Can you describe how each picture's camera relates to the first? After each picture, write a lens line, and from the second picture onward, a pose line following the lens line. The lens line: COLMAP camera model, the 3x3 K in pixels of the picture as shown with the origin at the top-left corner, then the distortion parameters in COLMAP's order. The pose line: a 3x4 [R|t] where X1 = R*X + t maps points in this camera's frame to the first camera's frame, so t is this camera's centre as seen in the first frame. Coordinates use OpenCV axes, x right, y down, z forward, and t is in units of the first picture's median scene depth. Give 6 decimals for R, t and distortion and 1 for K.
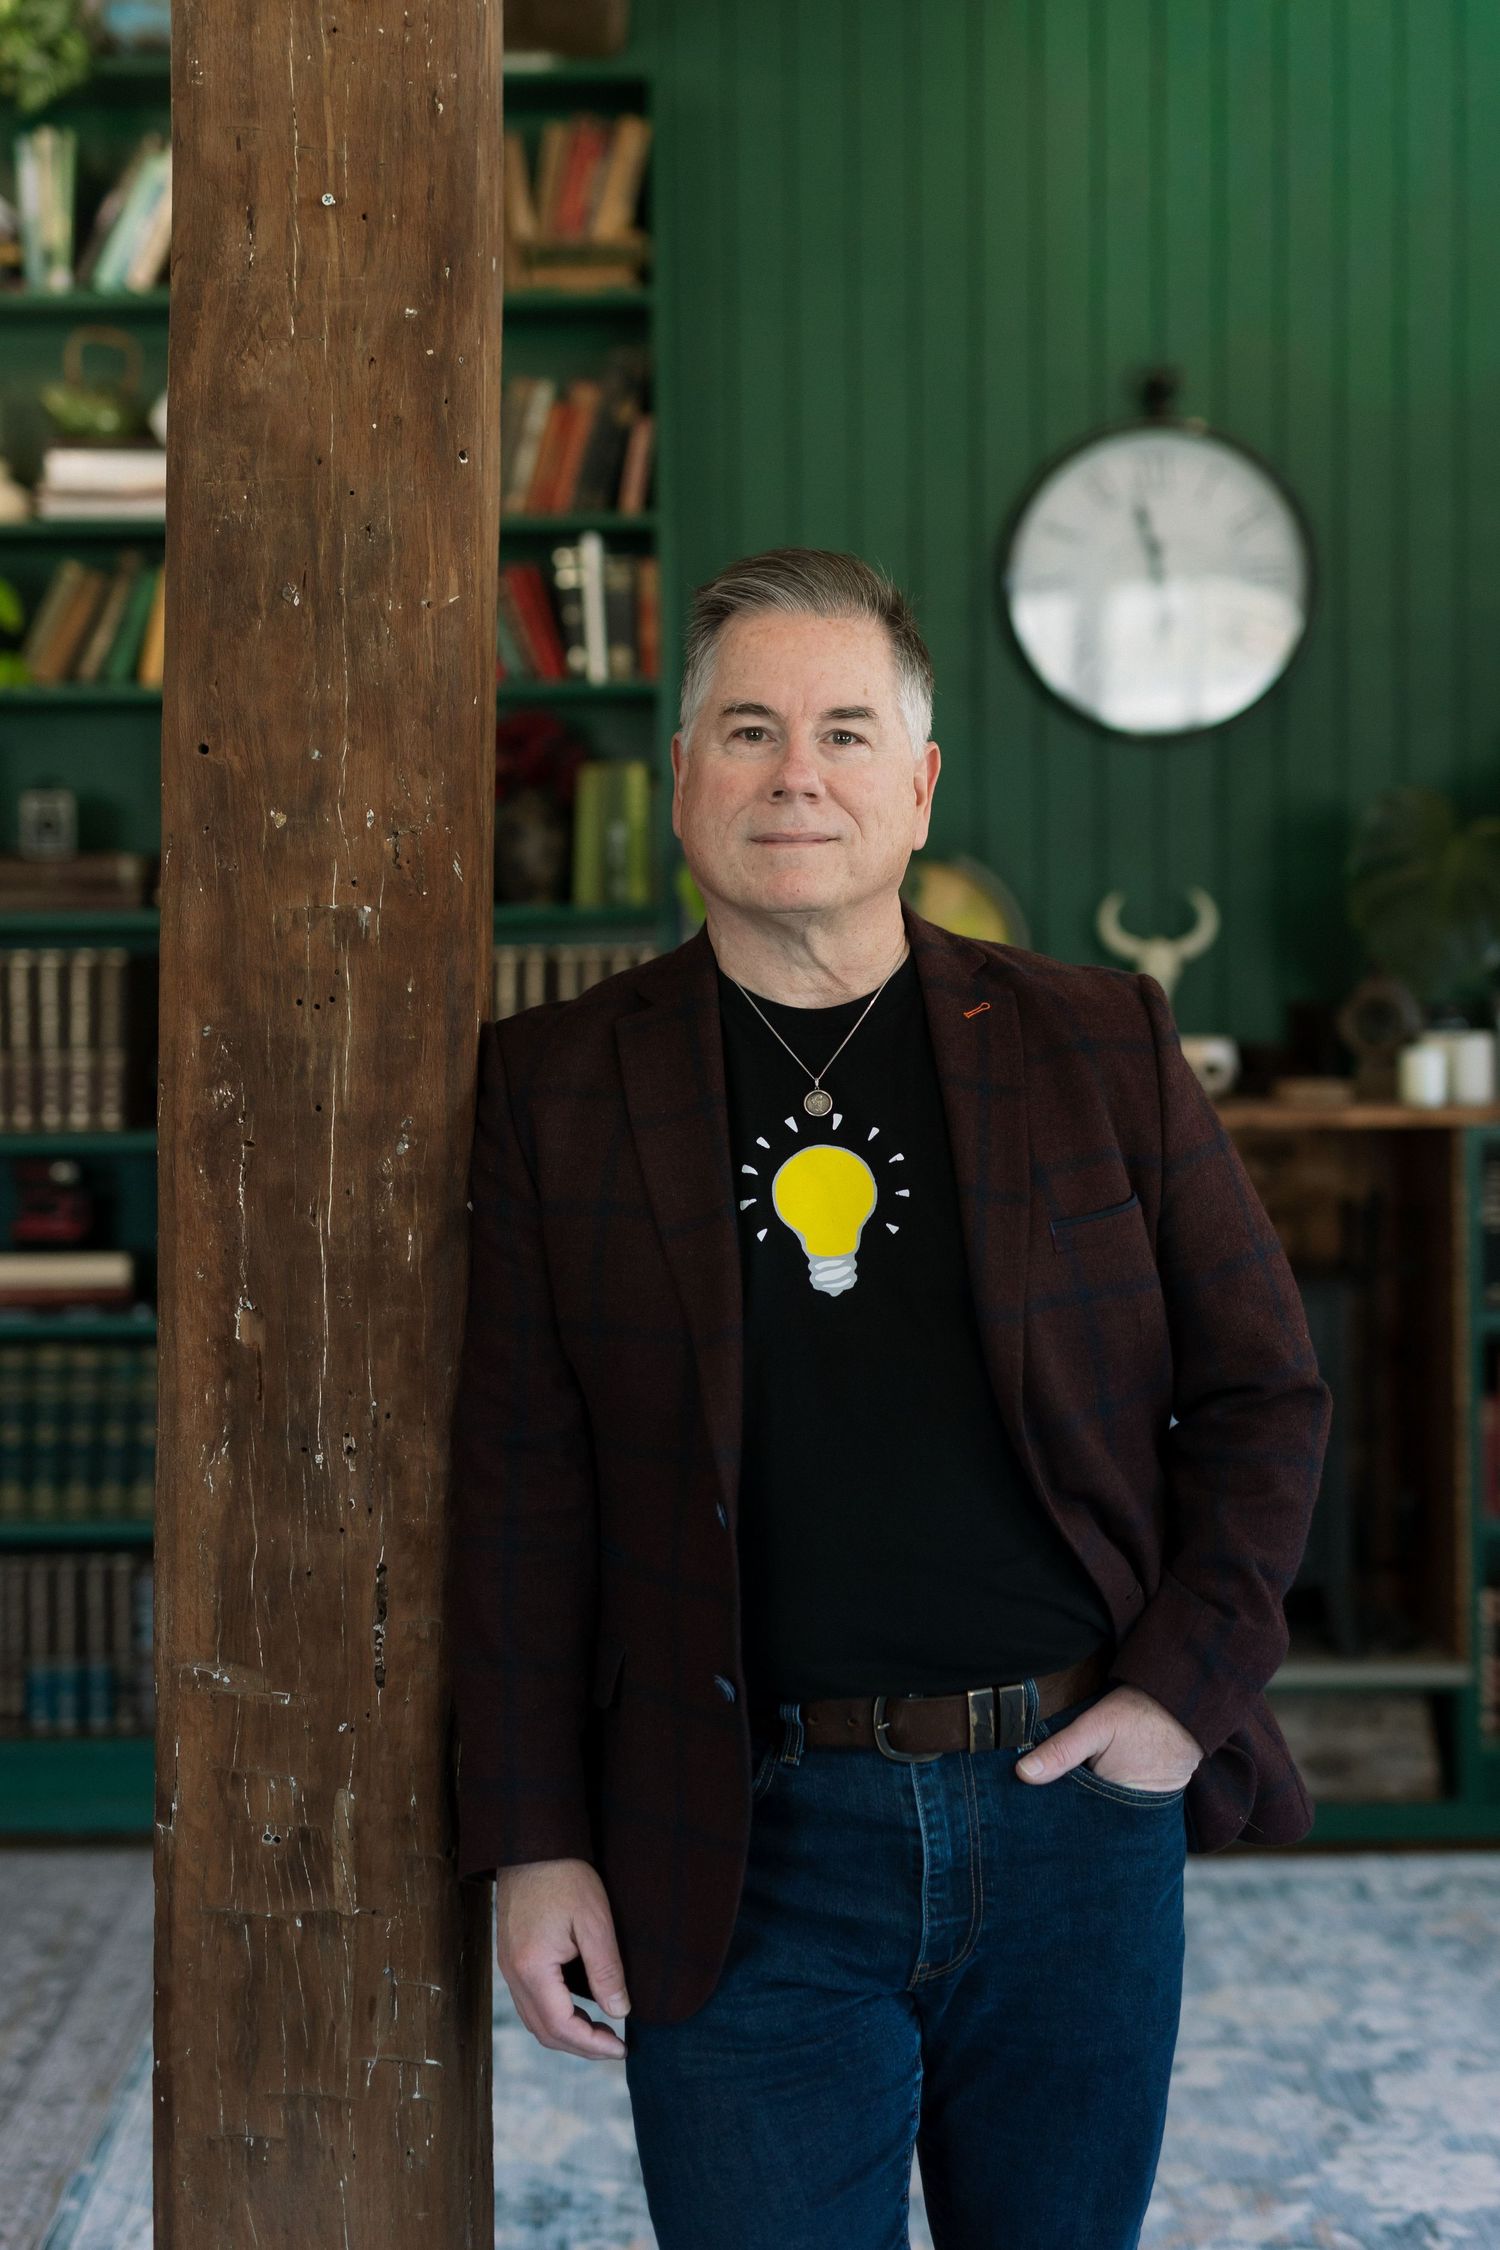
lens RADIAL K [[3162.0, 0, 756.9], [0, 3162.0, 1048.3], [0, 0, 1]] dist [-0.012918, 0.029767]
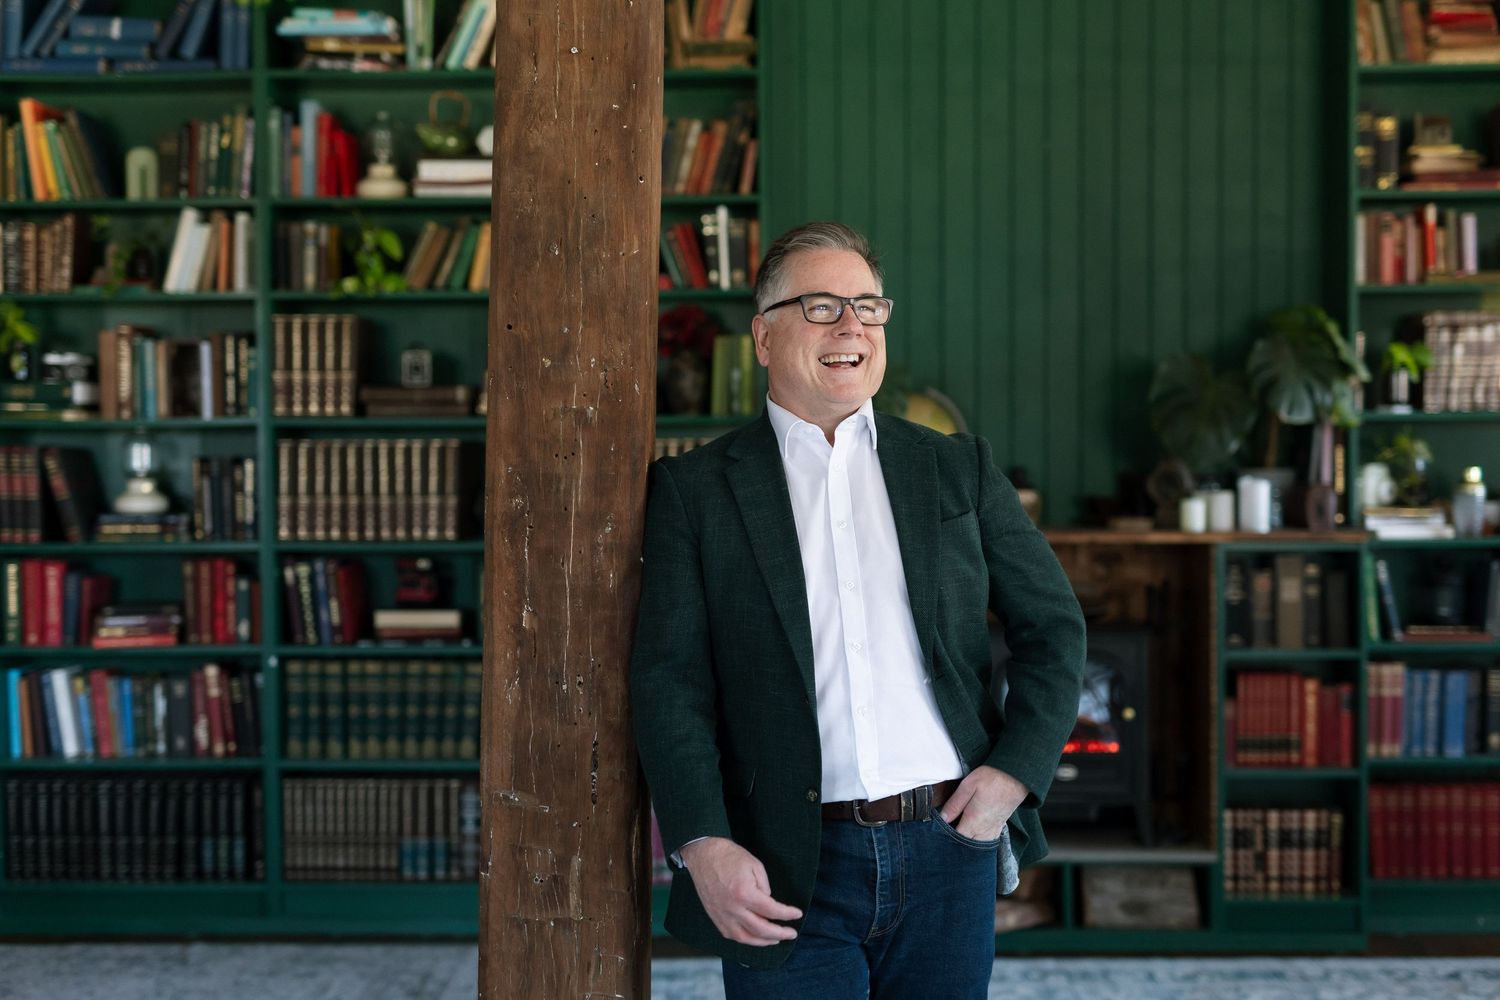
lens RADIAL K [[1960.3, 0, 750.0], [0, 1960.3, 500.0], [0, 0, 1]] dist [-0.012388, -0.005634]
pose [[0.998966, 0.007747, -0.044798, 0.030658], [-0.008026, 0.999950, -0.006036, 0.019473], [0.044749, 0.006389, 0.998978, -0.214554]]
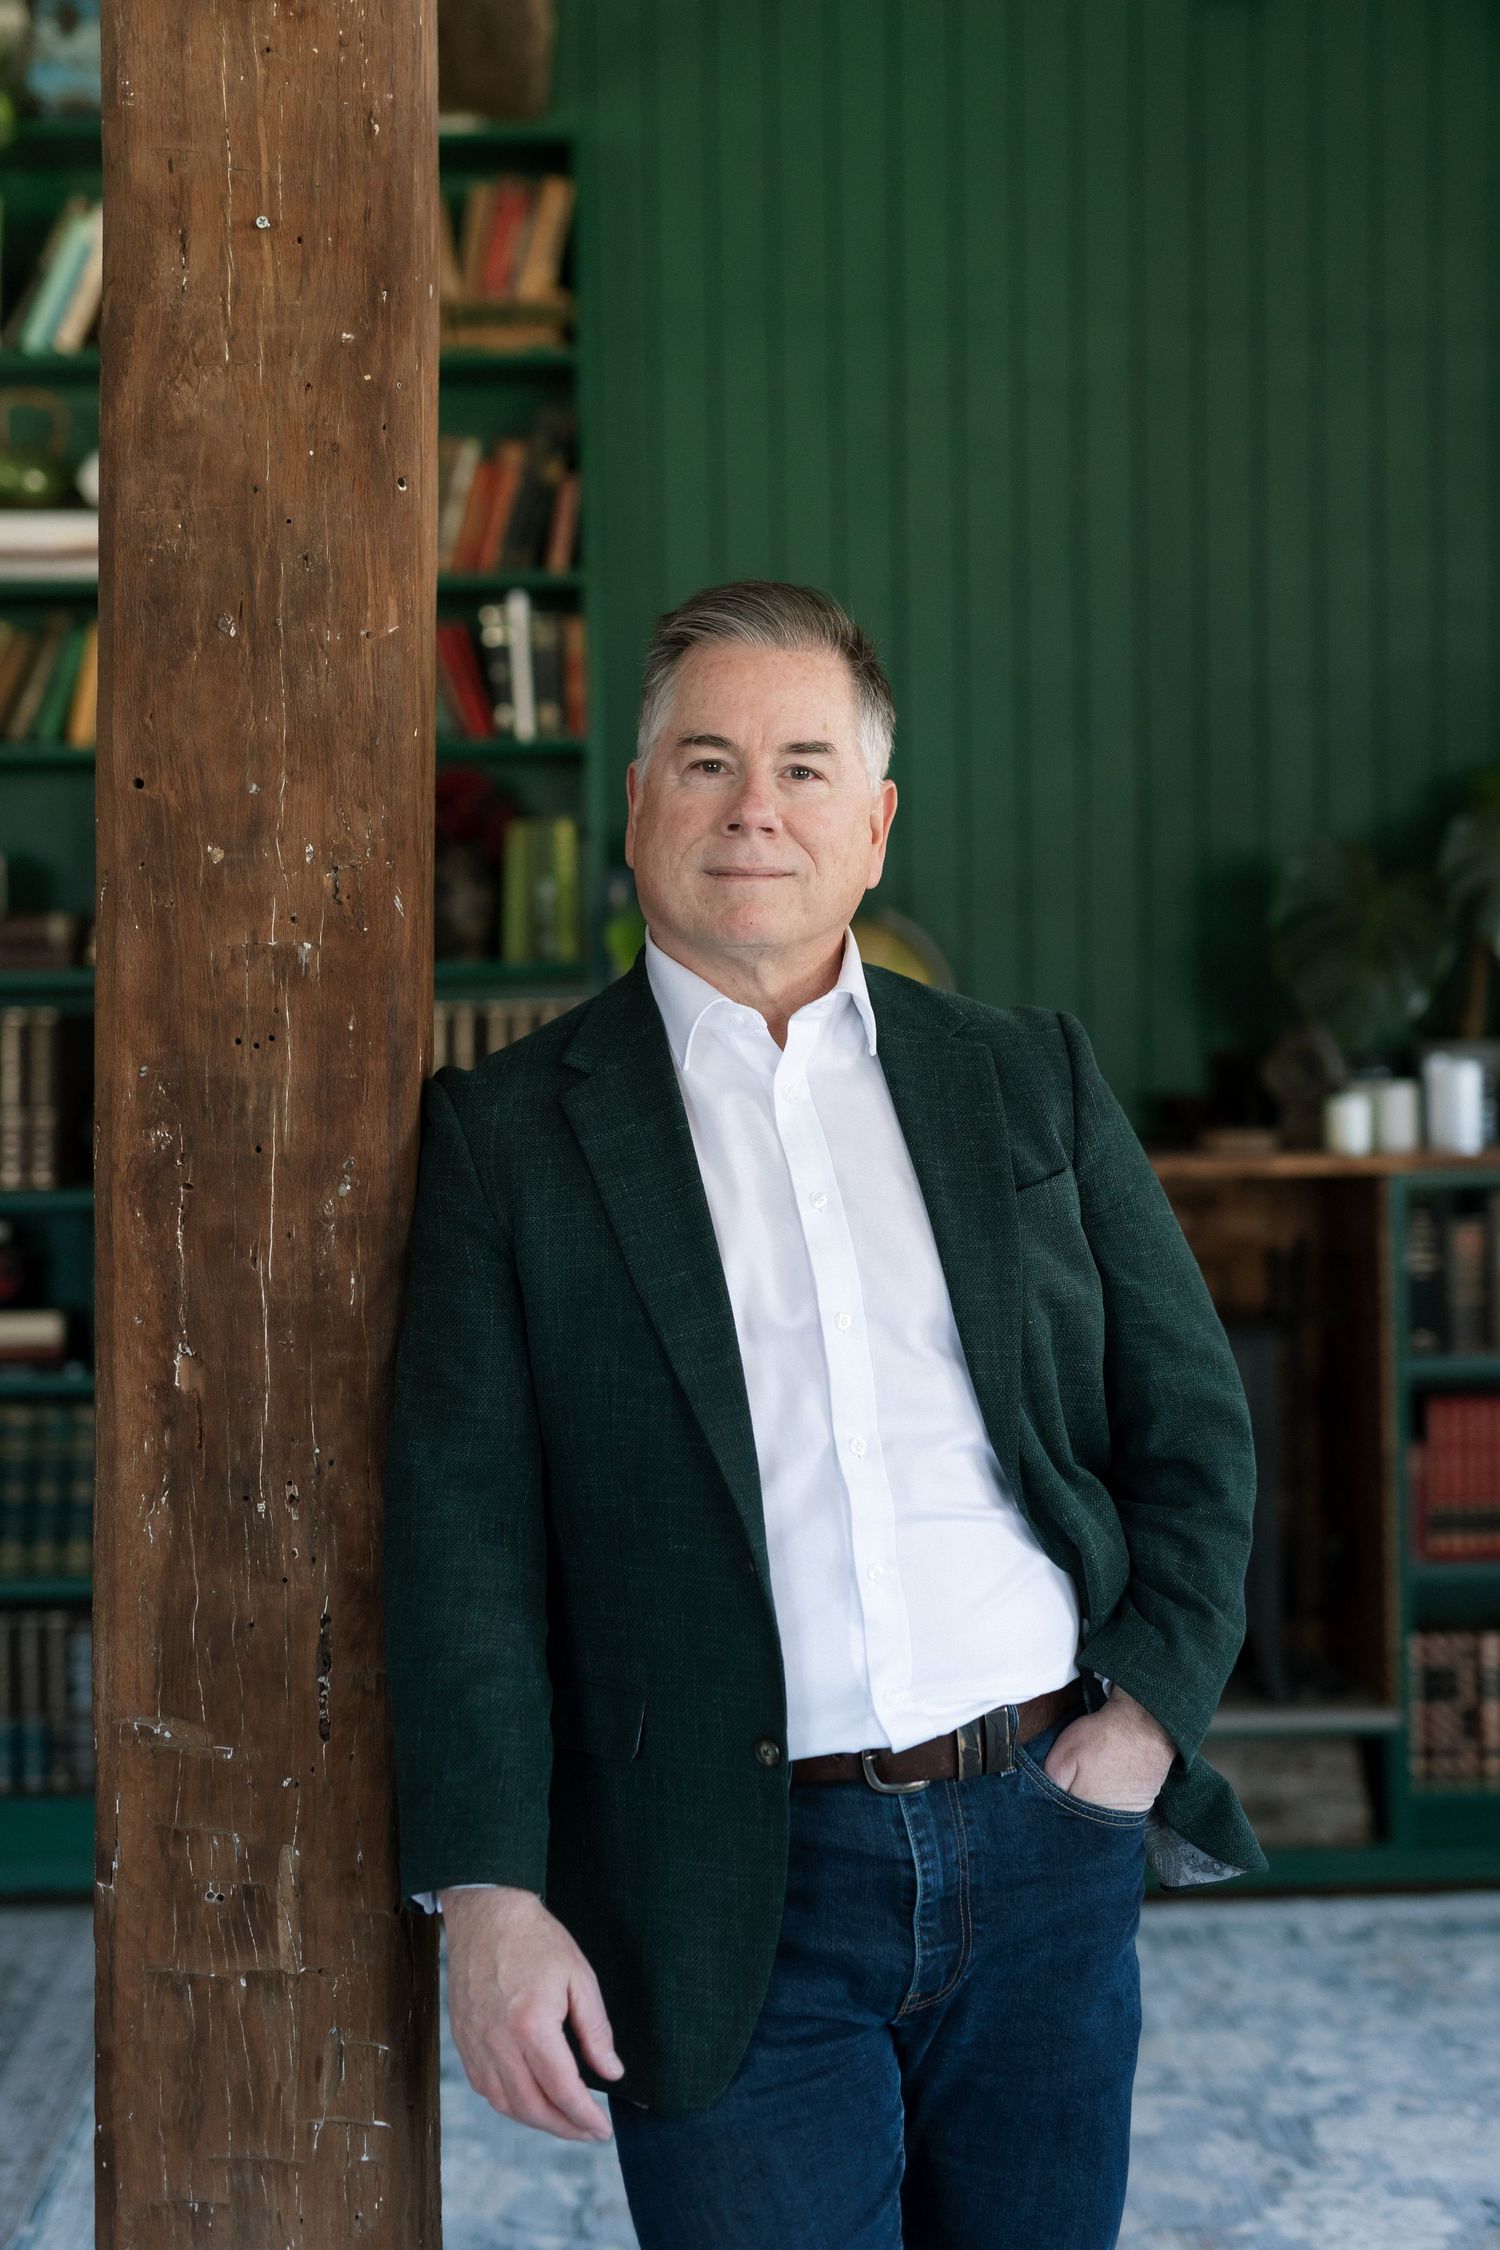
lens RADIAL K [[3088.2, 0, 716.6], [0, 3088.2, 1095.4], [0, 0, 1]] dist [-0.005748, -0.001846]
pose [[0.999870, -0.007129, 0.014469, -0.010276], [0.007221, 0.999954, -0.006301, 0.009182], [-0.014423, 0.006405, 0.999875, 0.040430]]
